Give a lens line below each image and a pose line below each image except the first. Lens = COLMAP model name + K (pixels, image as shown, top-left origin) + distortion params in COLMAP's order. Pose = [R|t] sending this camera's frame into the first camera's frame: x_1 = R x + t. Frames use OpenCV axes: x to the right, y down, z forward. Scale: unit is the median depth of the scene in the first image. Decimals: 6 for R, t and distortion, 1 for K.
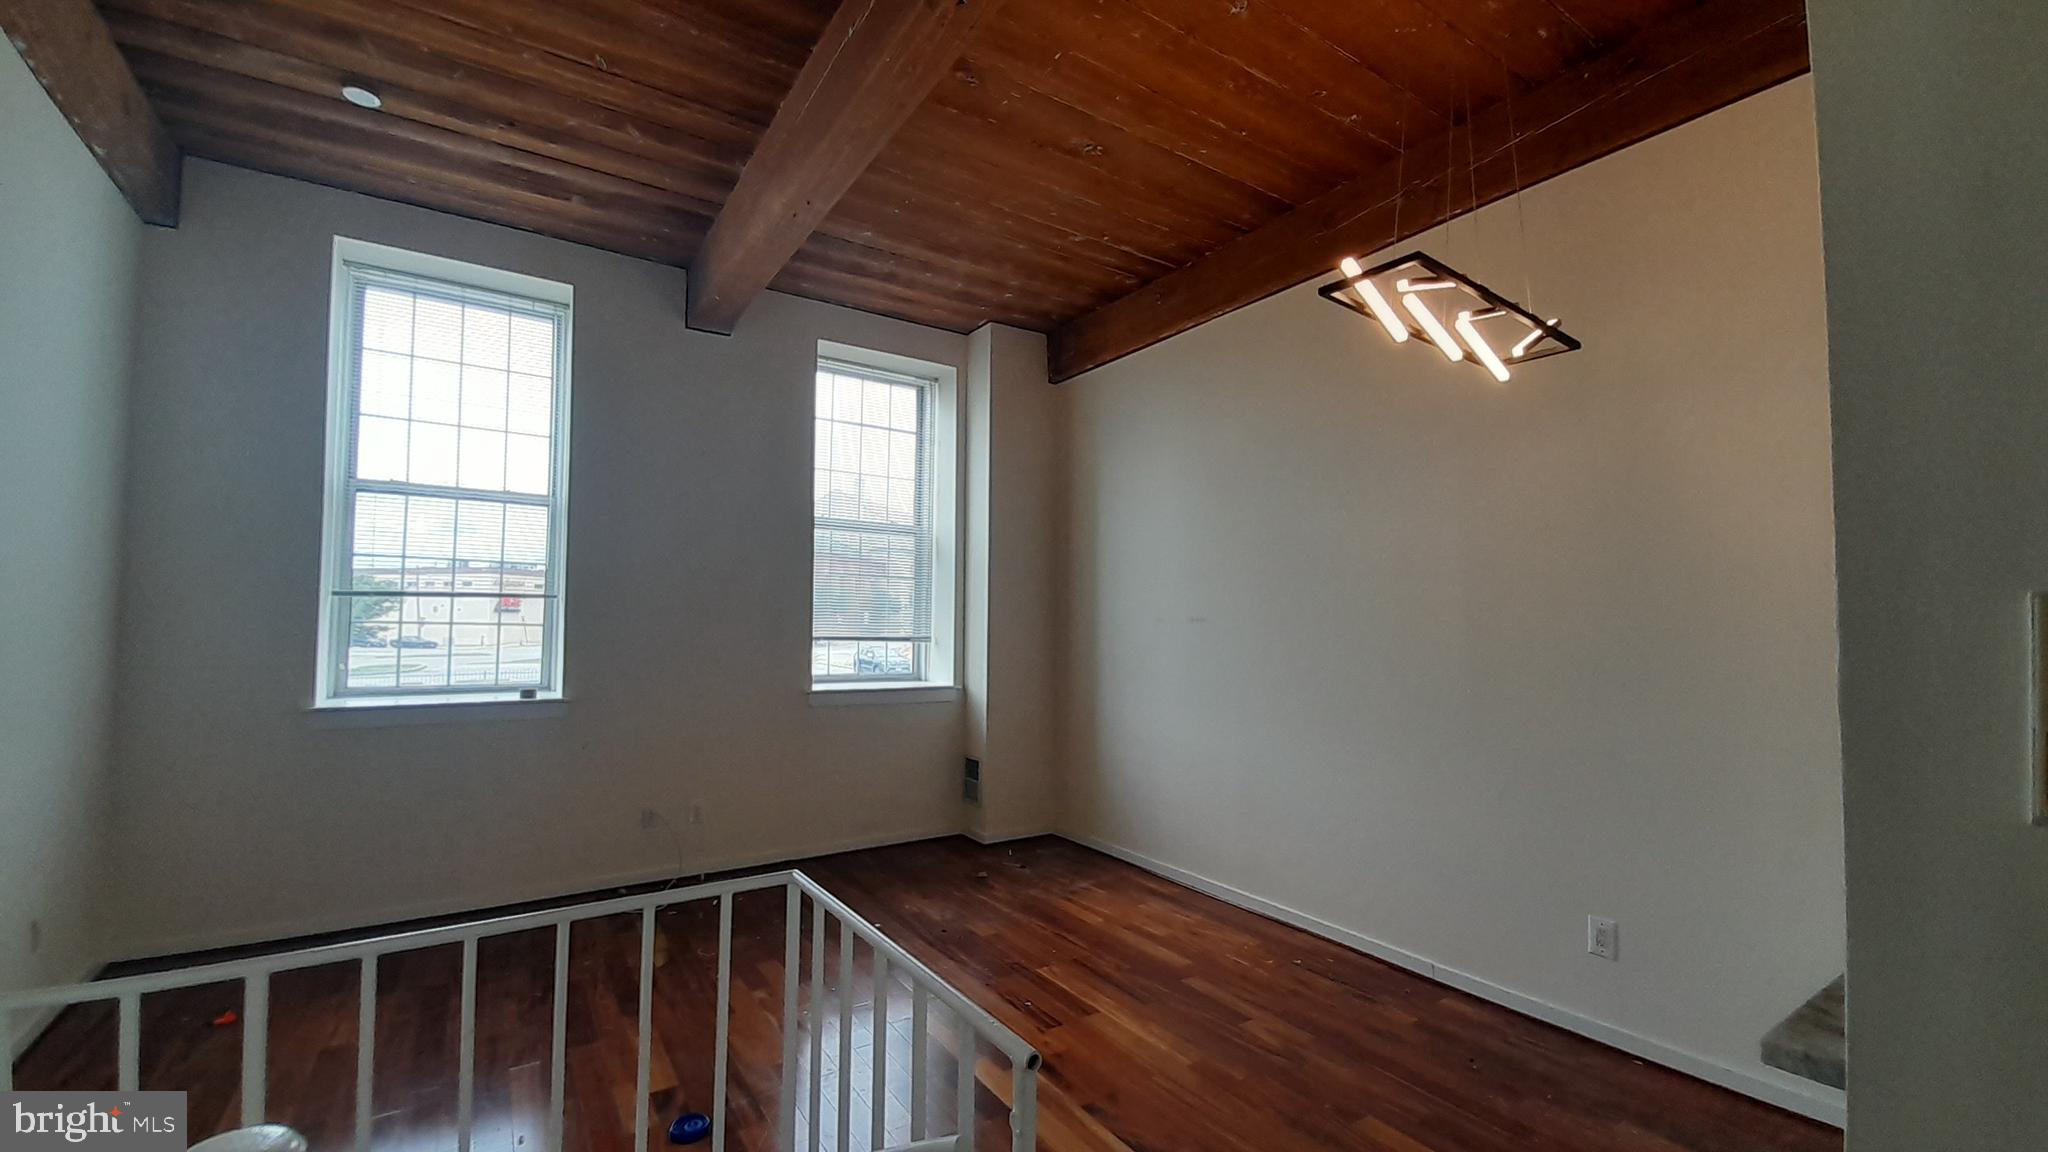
lens RADIAL K [[815.3, 0, 1022.9], [0, 815.3, 596.9], [0, 0, 1]] dist [-0.002099, -0.000758]
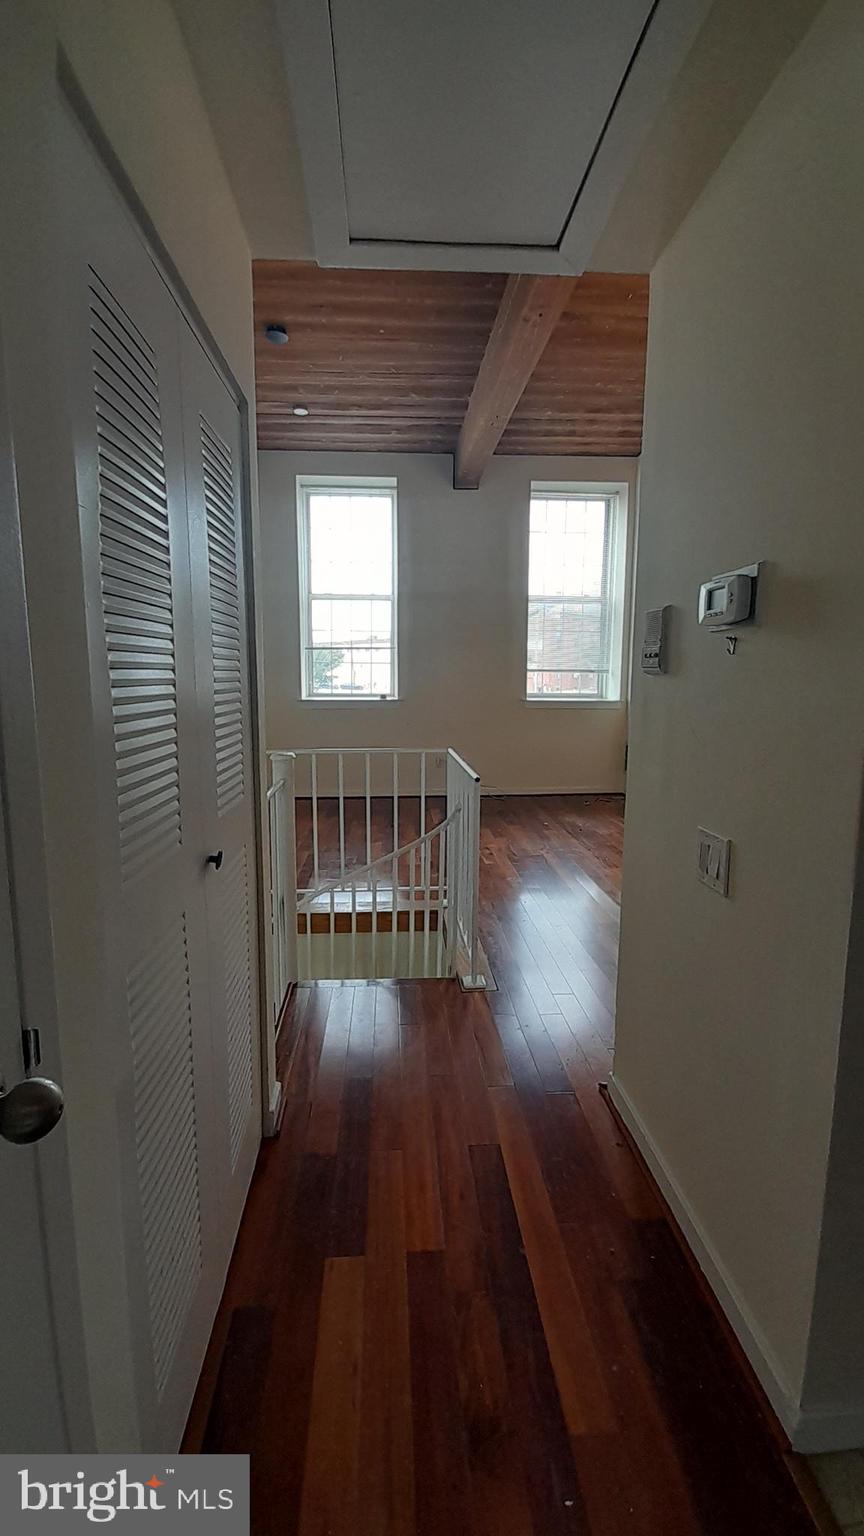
lens RADIAL K [[611.5, 0, 423.5], [0, 611.5, 760.1], [0, 0, 1]] dist [-0.002099, -0.000758]
pose [[0.865325, 0.060254, -0.497575, 0.233185], [0.026647, 0.985813, 0.165719, 0.023249], [0.500502, -0.156660, 0.851443, -0.256269]]
